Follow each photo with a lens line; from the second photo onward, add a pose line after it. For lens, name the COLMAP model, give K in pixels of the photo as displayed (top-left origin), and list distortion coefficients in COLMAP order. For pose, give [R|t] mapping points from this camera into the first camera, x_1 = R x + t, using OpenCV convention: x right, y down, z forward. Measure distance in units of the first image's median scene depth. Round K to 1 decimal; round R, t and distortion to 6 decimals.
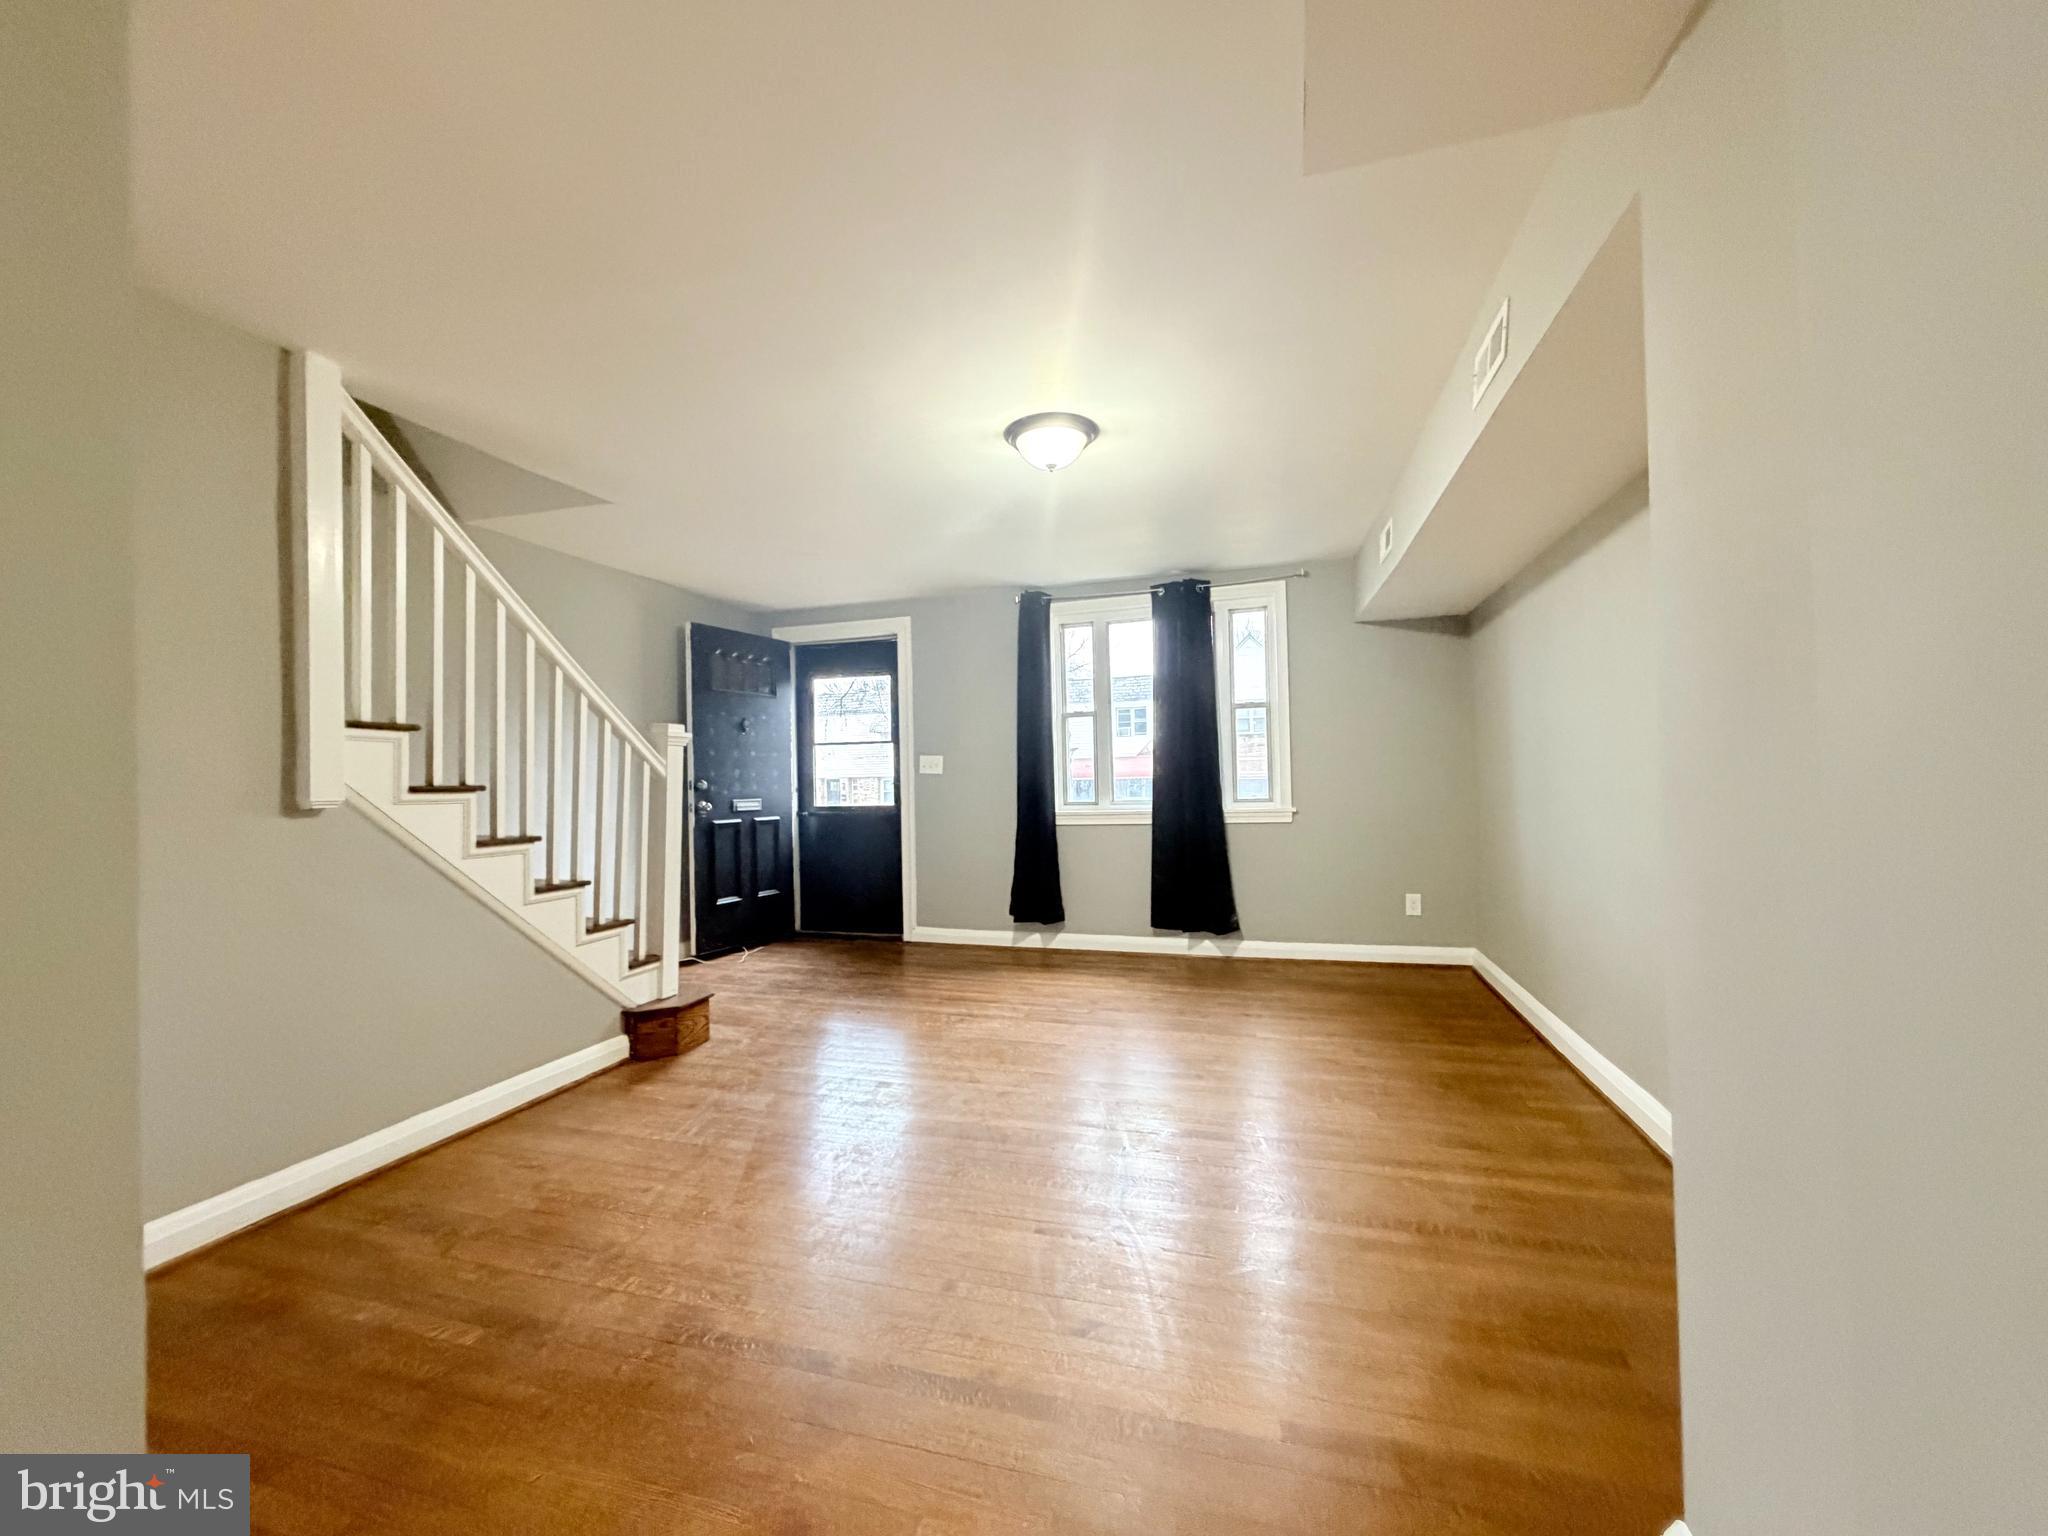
lens RADIAL K [[818.5, 0, 1015.8], [0, 818.5, 769.1], [0, 0, 1]] dist [0.002055, -0.000122]
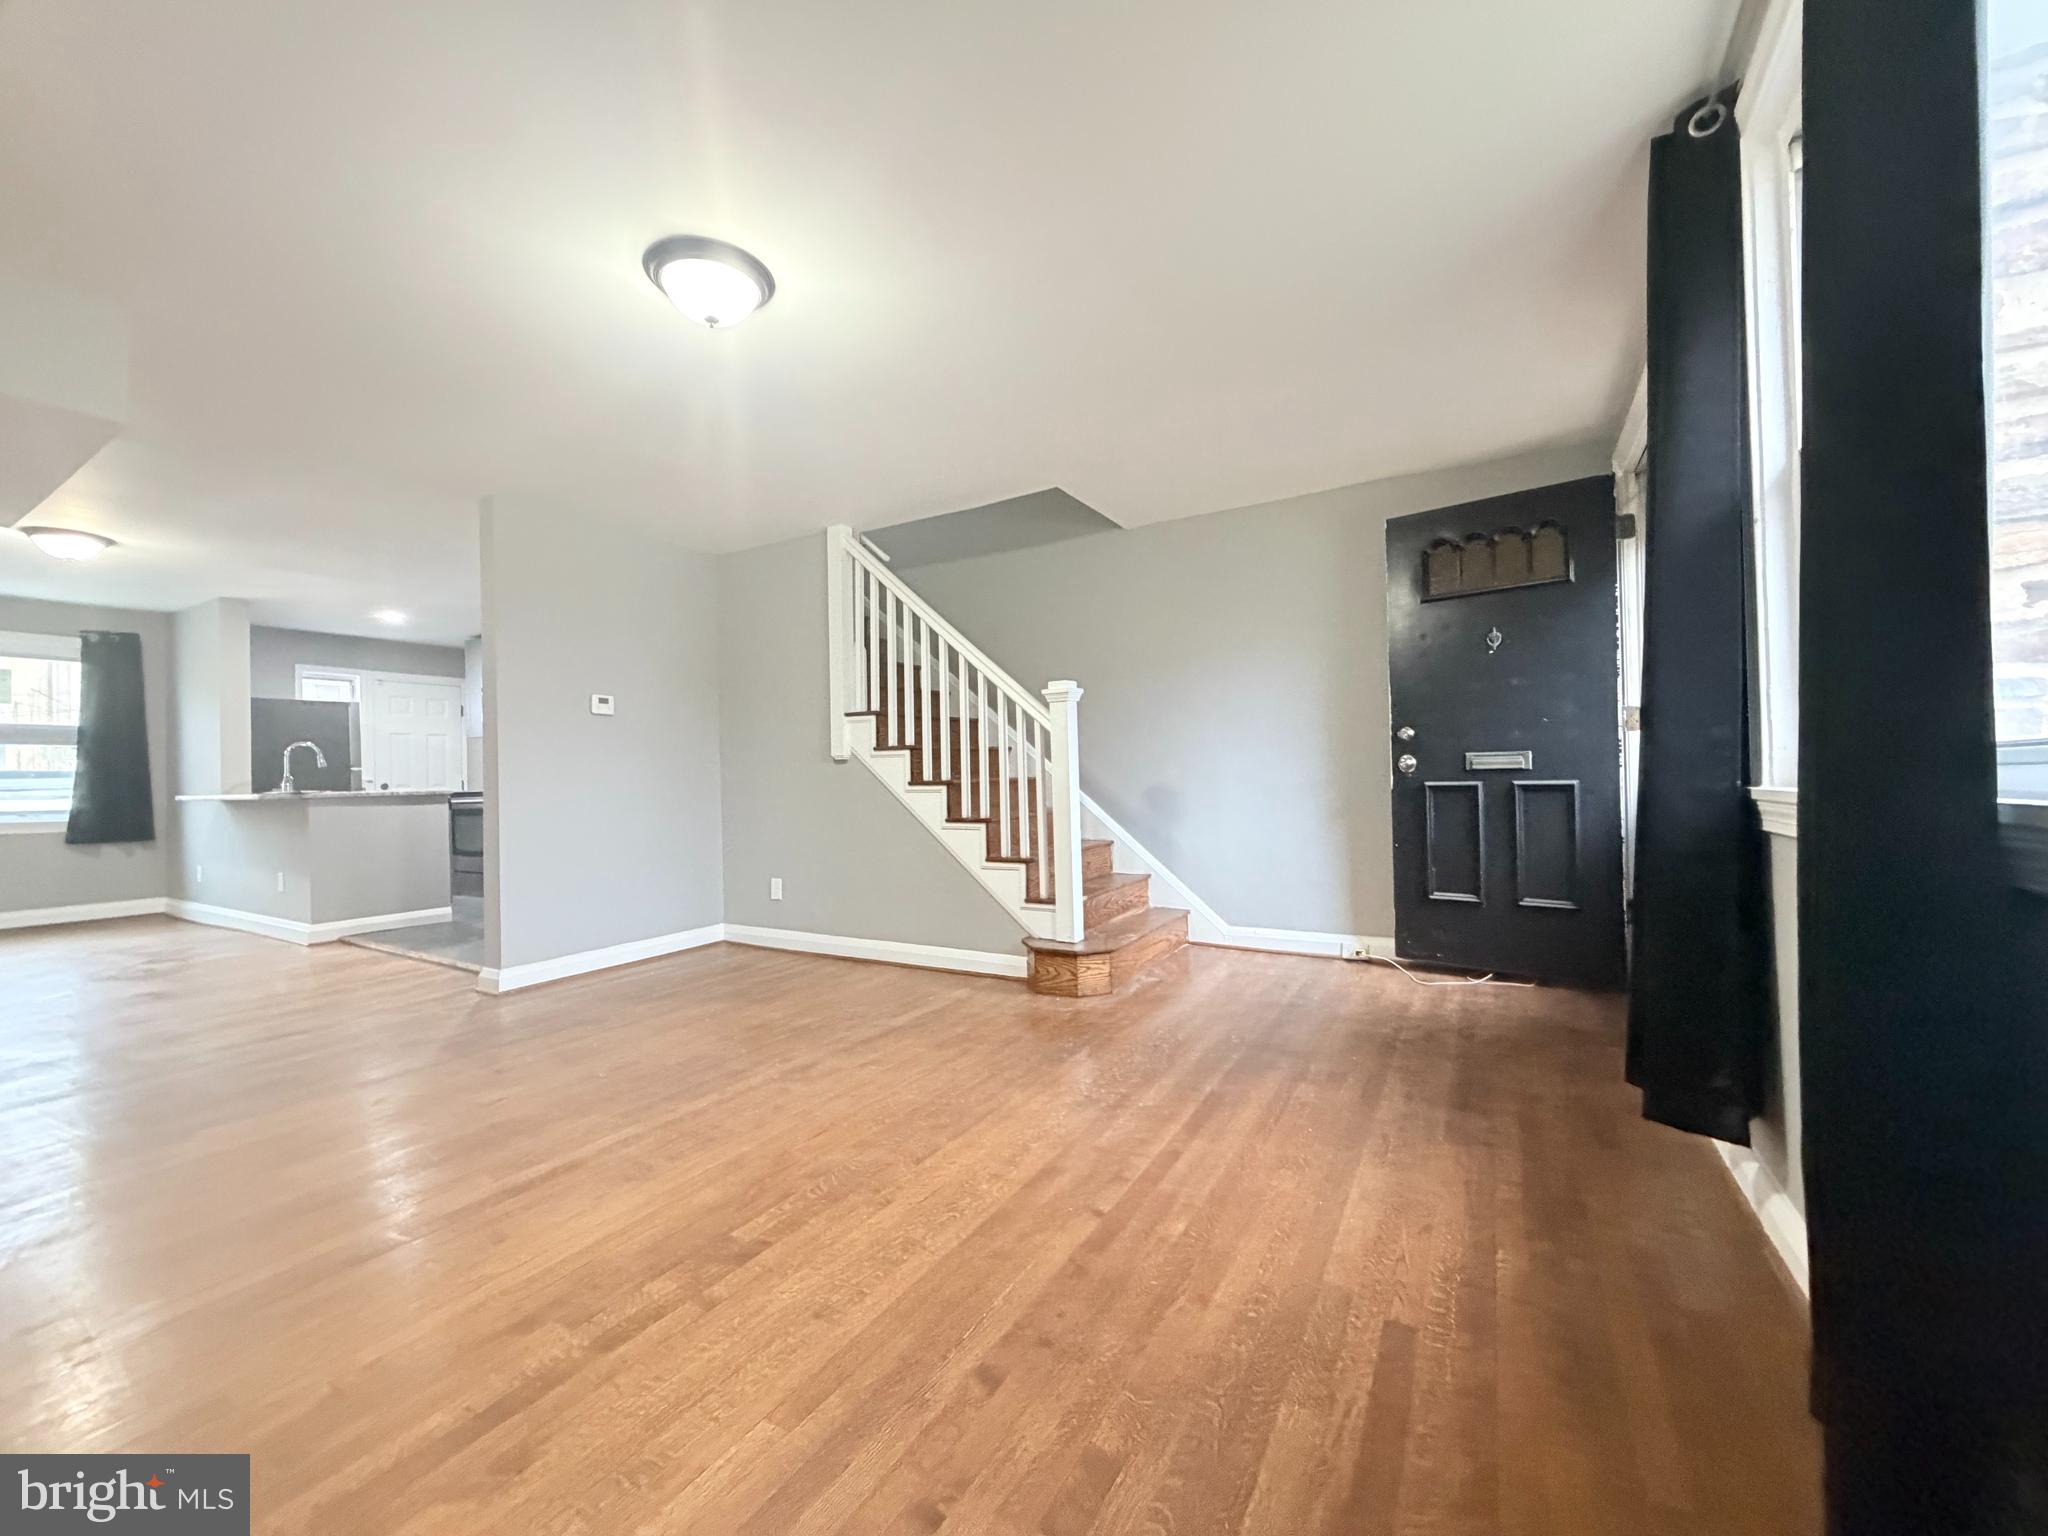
lens RADIAL K [[818.5, 0, 1015.8], [0, 818.5, 769.1], [0, 0, 1]] dist [0.002055, -0.000122]
pose [[-0.224849, 0.020376, -0.974181, 0.561789], [0.041010, 0.999093, 0.011431, 0.038039], [0.973530, -0.037380, -0.225481, 1.087836]]
